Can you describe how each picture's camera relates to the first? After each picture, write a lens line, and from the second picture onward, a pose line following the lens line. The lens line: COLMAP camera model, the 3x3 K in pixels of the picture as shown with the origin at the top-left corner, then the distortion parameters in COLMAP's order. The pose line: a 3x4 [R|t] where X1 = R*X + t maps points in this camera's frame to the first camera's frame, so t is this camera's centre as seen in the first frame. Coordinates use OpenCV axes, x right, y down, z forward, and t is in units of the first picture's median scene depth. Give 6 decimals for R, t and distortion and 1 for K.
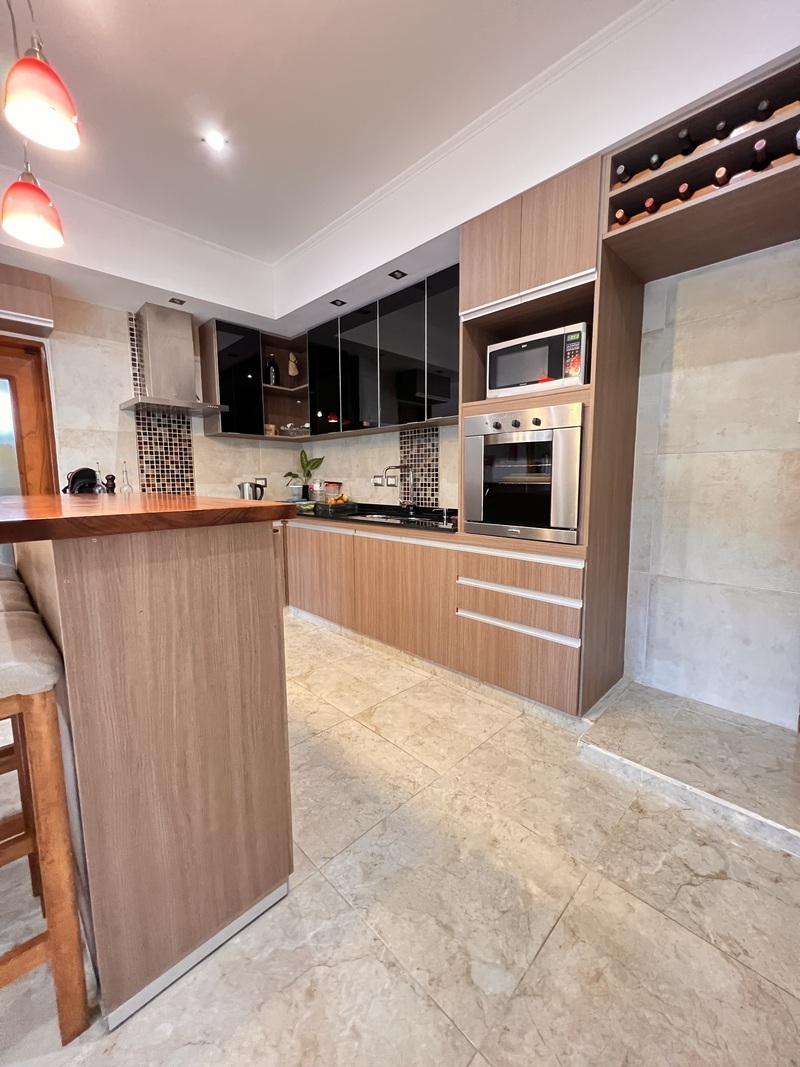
lens RADIAL K [[427.2, 0, 400.6], [0, 427.2, 528.5], [0, 0, 1]] dist [-0.002076, 0.000388]
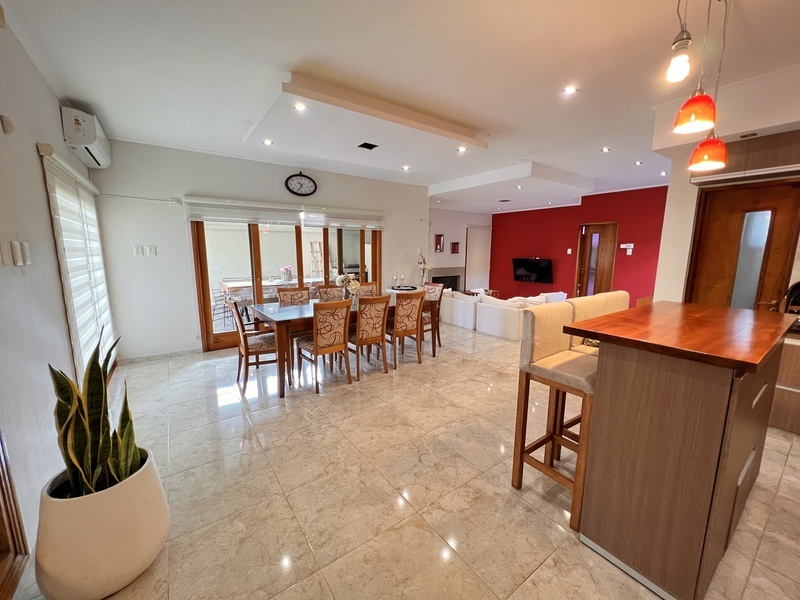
lens RADIAL K [[320.3, 0, 396.4], [0, 320.3, 300.8], [0, 0, 1]] dist [-0.002076, 0.000388]
pose [[-0.165962, 0.163388, -0.972503, 0.292535], [-0.121250, 0.975315, 0.184552, -0.099215], [0.978650, 0.148544, -0.142054, 0.011191]]
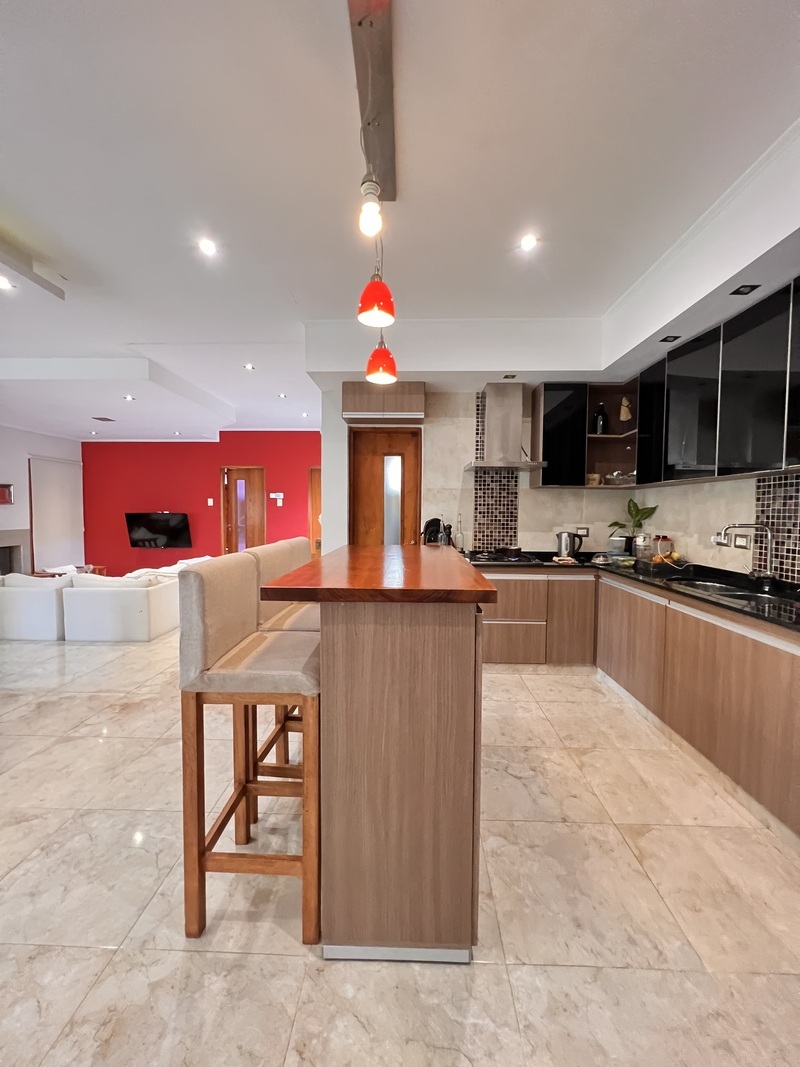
lens RADIAL K [[427.2, 0, 400.6], [0, 427.2, 528.5], [0, 0, 1]] dist [-0.002076, 0.000388]
pose [[0.687988, 0.043438, -0.724421, 0.121391], [-0.098575, 0.994549, -0.033983, -0.051246], [0.718996, 0.094790, 0.688520, 0.027401]]
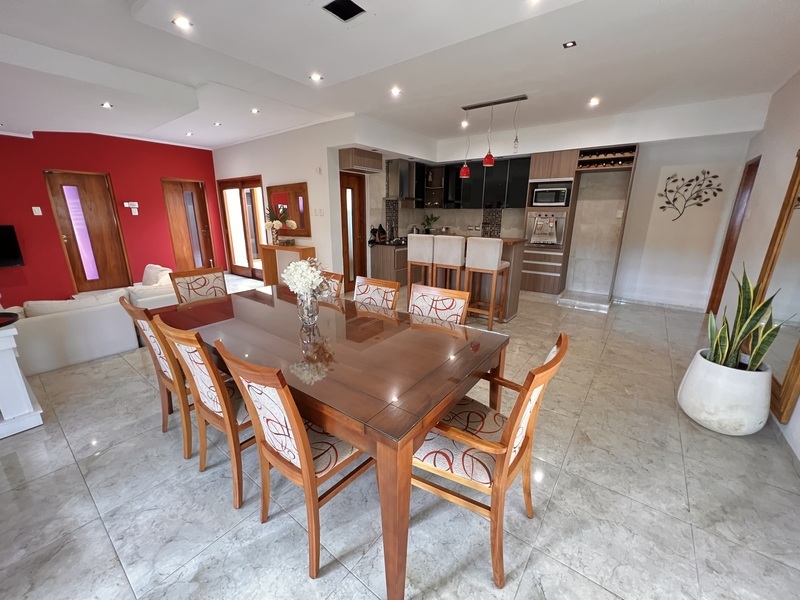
lens RADIAL K [[321.4, 0, 397.9], [0, 321.4, 299.5], [0, 0, 1]] dist [-0.001502, 0.000489]
pose [[0.990527, -0.023633, 0.135269, -0.834958], [0.004183, 0.989815, 0.142300, 0.040248], [-0.137254, -0.140386, 0.980537, -0.979602]]
